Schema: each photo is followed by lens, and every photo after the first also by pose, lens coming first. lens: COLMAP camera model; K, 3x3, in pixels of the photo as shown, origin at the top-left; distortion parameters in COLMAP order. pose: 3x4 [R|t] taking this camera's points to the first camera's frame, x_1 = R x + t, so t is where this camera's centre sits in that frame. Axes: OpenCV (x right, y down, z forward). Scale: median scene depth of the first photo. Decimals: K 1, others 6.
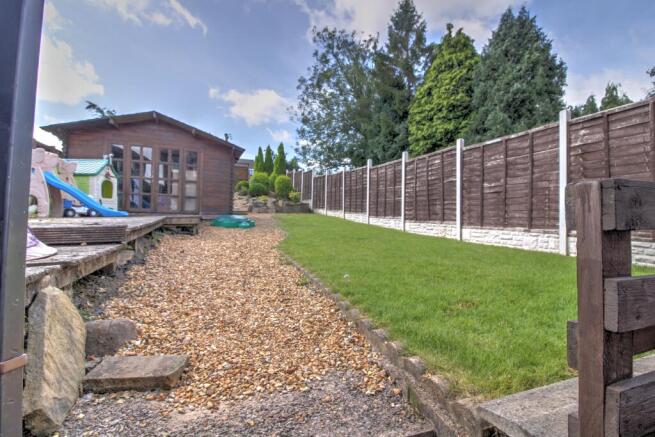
lens RADIAL K [[307.2, 0, 329.6], [0, 307.2, 213.5], [0, 0, 1]] dist [-0.000175, -0.011874]
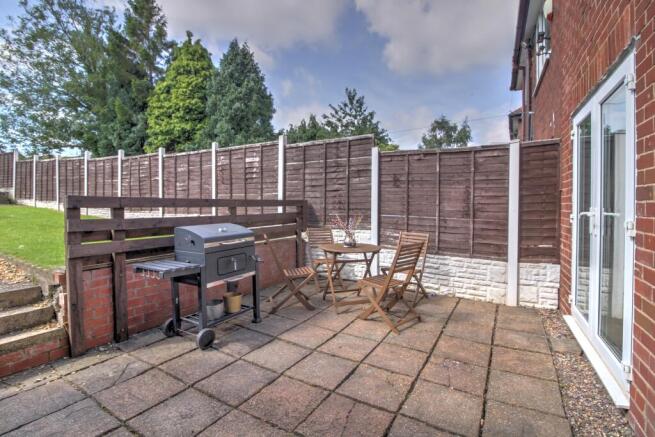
lens RADIAL K [[307.2, 0, 329.6], [0, 307.2, 213.5], [0, 0, 1]] dist [-0.000175, -0.011874]
pose [[0.746130, -0.015434, 0.665622, 0.031831], [-0.002698, 0.999653, 0.026203, 0.000285], [-0.665795, -0.021347, 0.745829, -0.170977]]
